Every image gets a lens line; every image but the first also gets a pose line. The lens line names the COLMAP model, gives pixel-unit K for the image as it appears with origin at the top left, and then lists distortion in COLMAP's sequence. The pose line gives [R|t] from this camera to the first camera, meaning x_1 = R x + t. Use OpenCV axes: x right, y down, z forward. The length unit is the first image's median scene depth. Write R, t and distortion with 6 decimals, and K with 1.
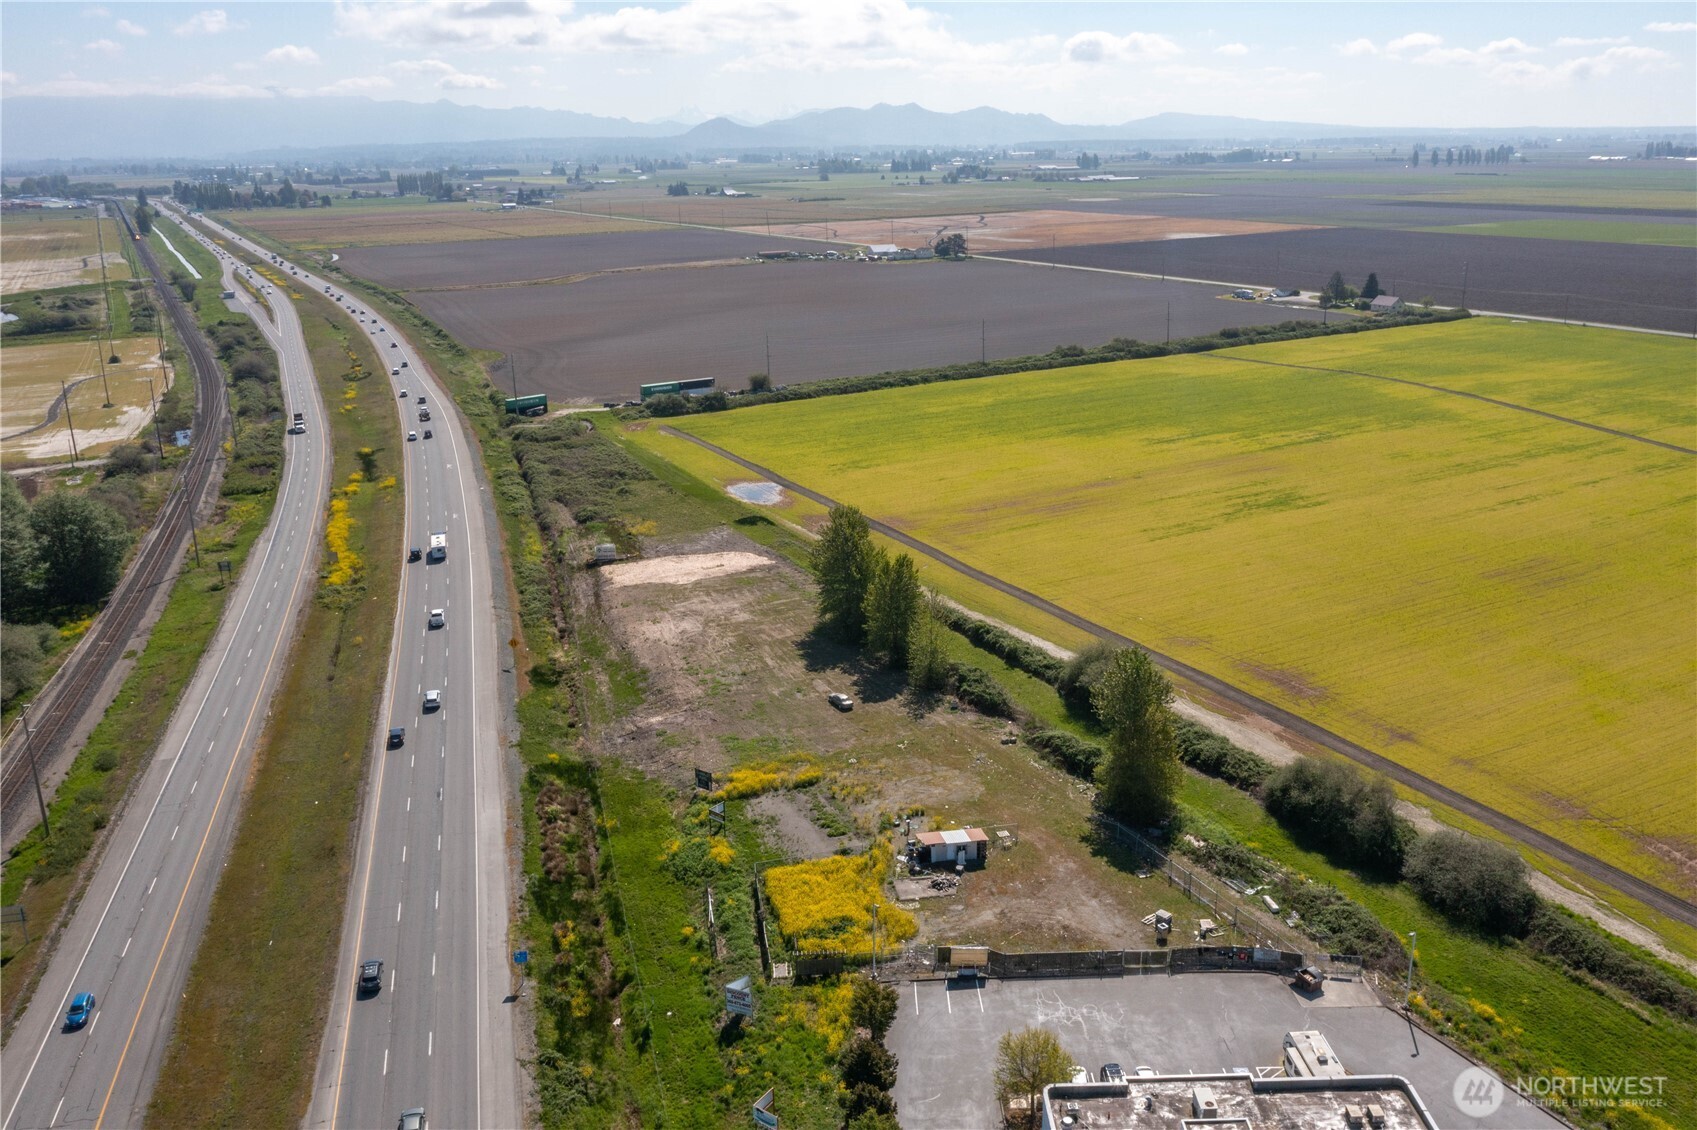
lens RADIAL K [[1329.3, 0, 848.5], [0, 1329.3, 565.0], [0, 0, 1]] dist [-0.012692, 0.001700]
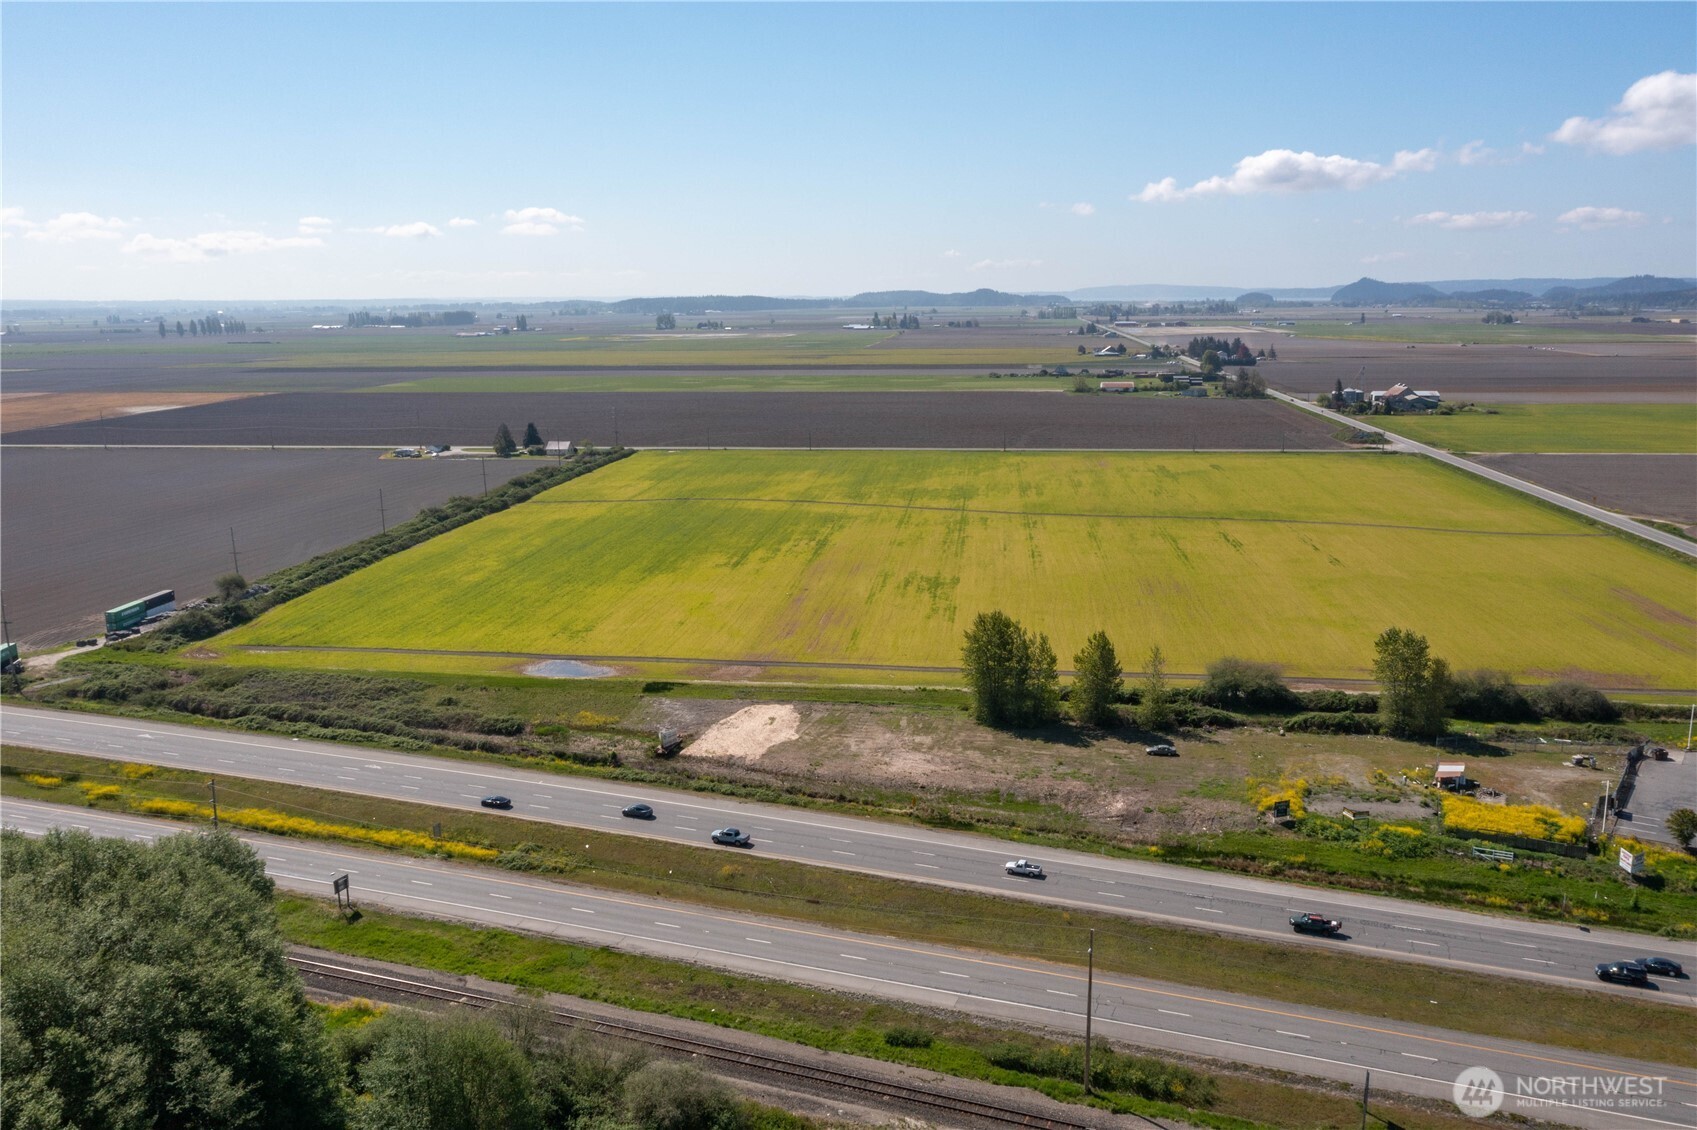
lens RADIAL K [[1330.3, 0, 843.6], [0, 1330.3, 569.1], [0, 0, 1]] dist [-0.013563, 0.005587]
pose [[0.607189, -0.148358, 0.780584, -0.993848], [0.240197, 0.970721, -0.002346, -0.112139], [-0.757382, 0.188919, 0.625046, 0.406313]]
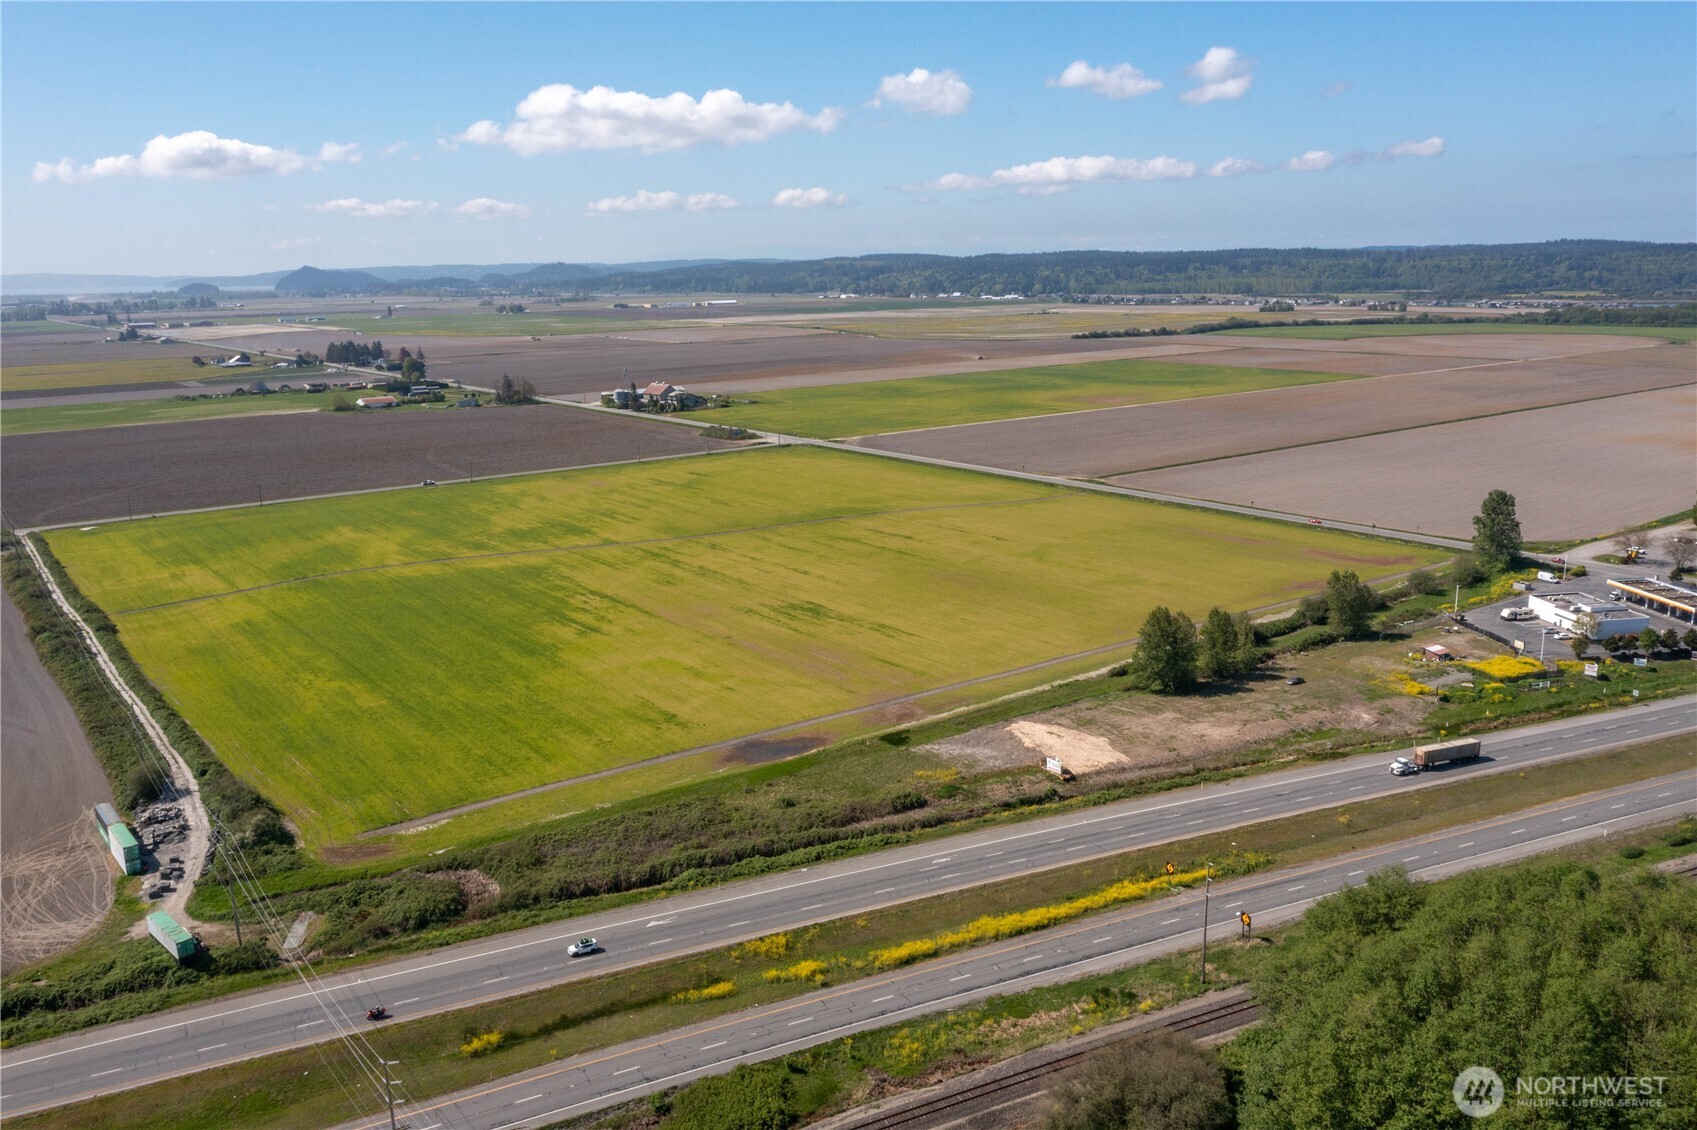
lens RADIAL K [[1329.3, 0, 848.5], [0, 1329.3, 565.0], [0, 0, 1]] dist [-0.012692, 0.001700]
pose [[-0.121120, -0.198679, 0.972552, -1.420931], [0.319139, 0.919953, 0.227678, -0.549786], [-0.939936, 0.337955, -0.048019, 1.434156]]
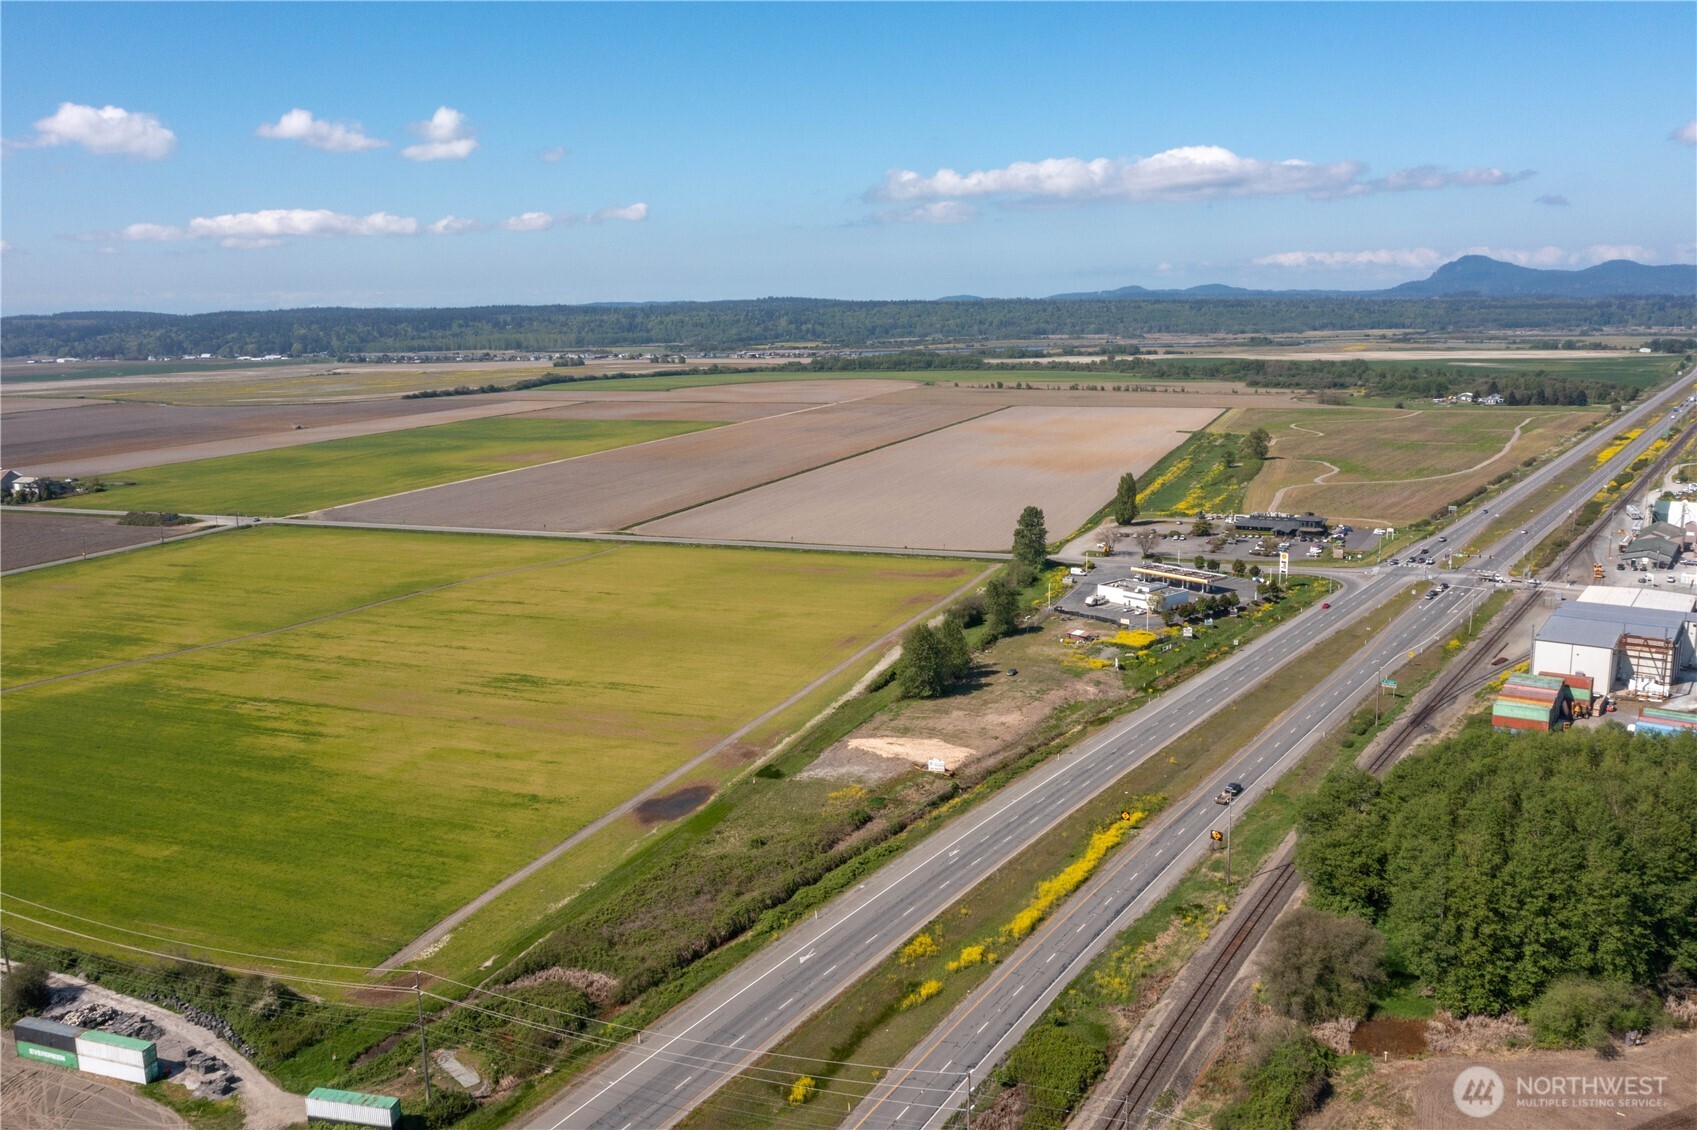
lens RADIAL K [[1330.3, 0, 843.6], [0, 1330.3, 569.1], [0, 0, 1]] dist [-0.013563, 0.005587]
pose [[-0.628435, -0.121023, 0.768390, -1.281259], [0.264348, 0.895803, 0.357291, -0.770256], [-0.731566, 0.427657, -0.530962, 2.023698]]
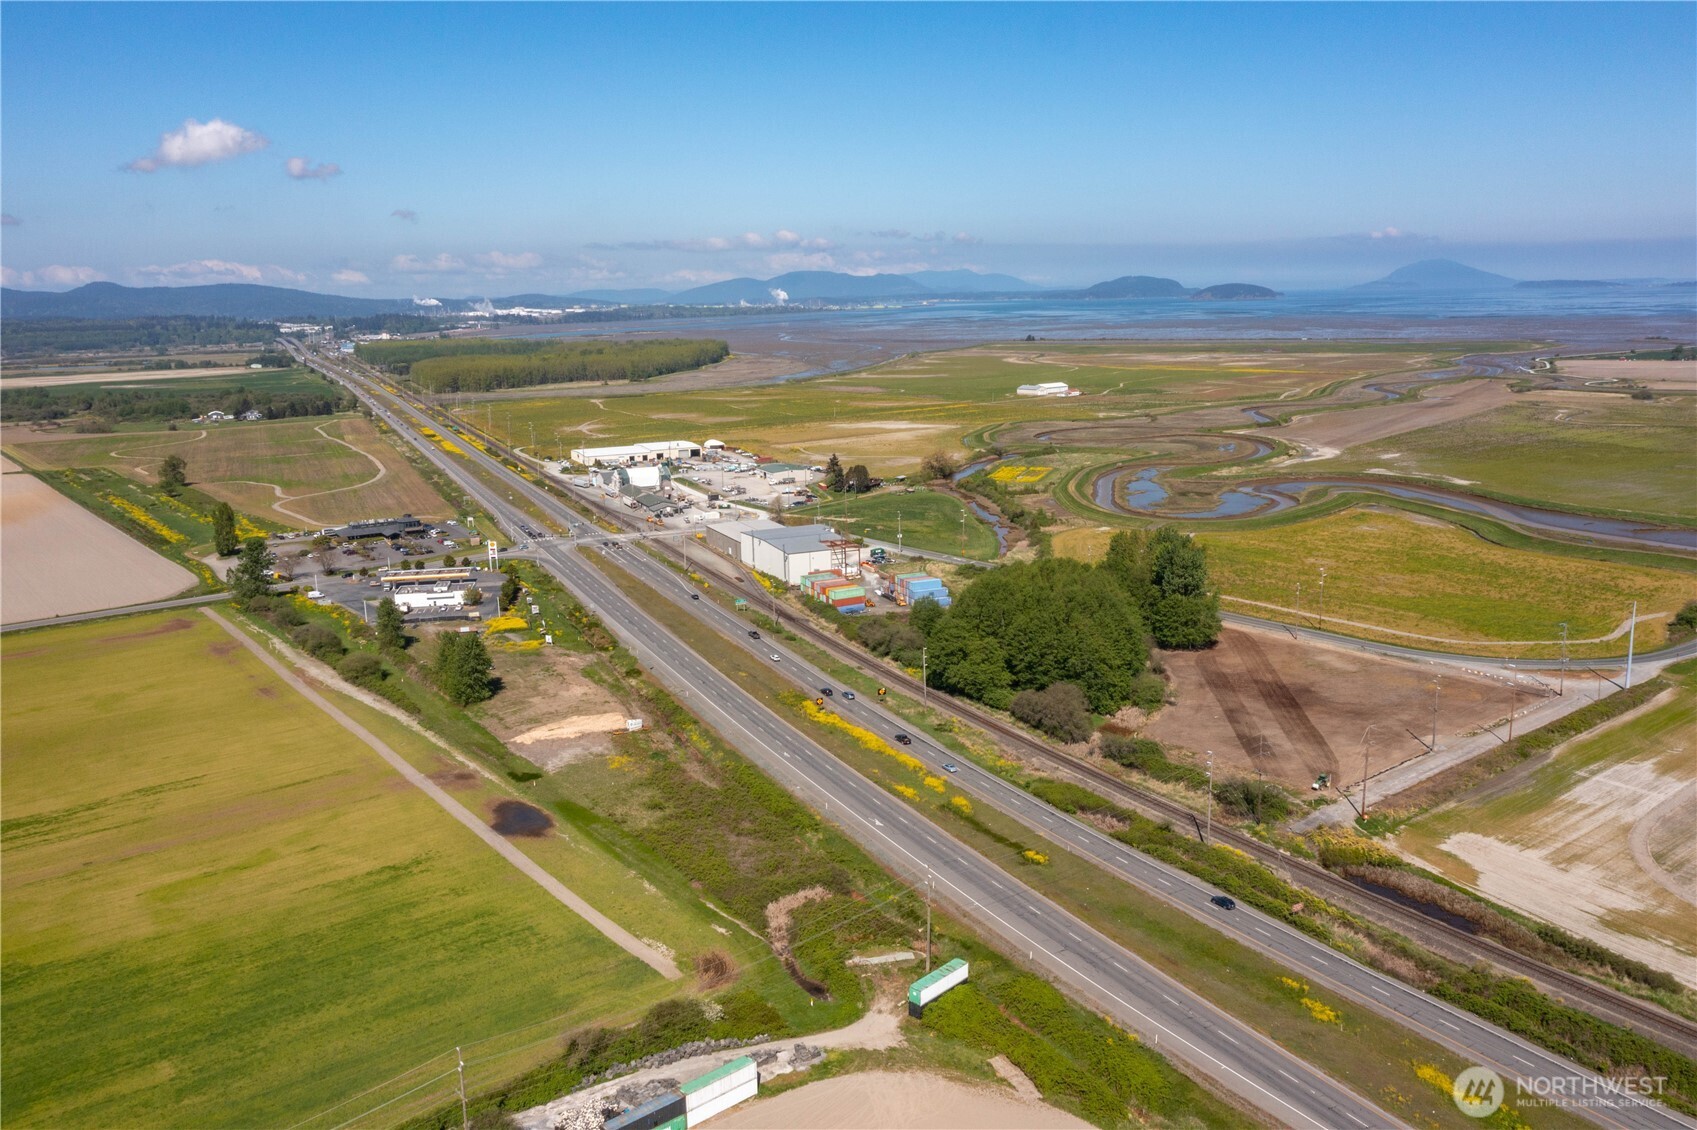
lens RADIAL K [[1330.3, 0, 843.6], [0, 1330.3, 569.1], [0, 0, 1]] dist [-0.013563, 0.005587]
pose [[-0.987292, 0.071949, -0.141695, -0.264648], [-0.006609, 0.872278, 0.488965, -1.041085], [0.158778, 0.483688, -0.860718, 2.689902]]
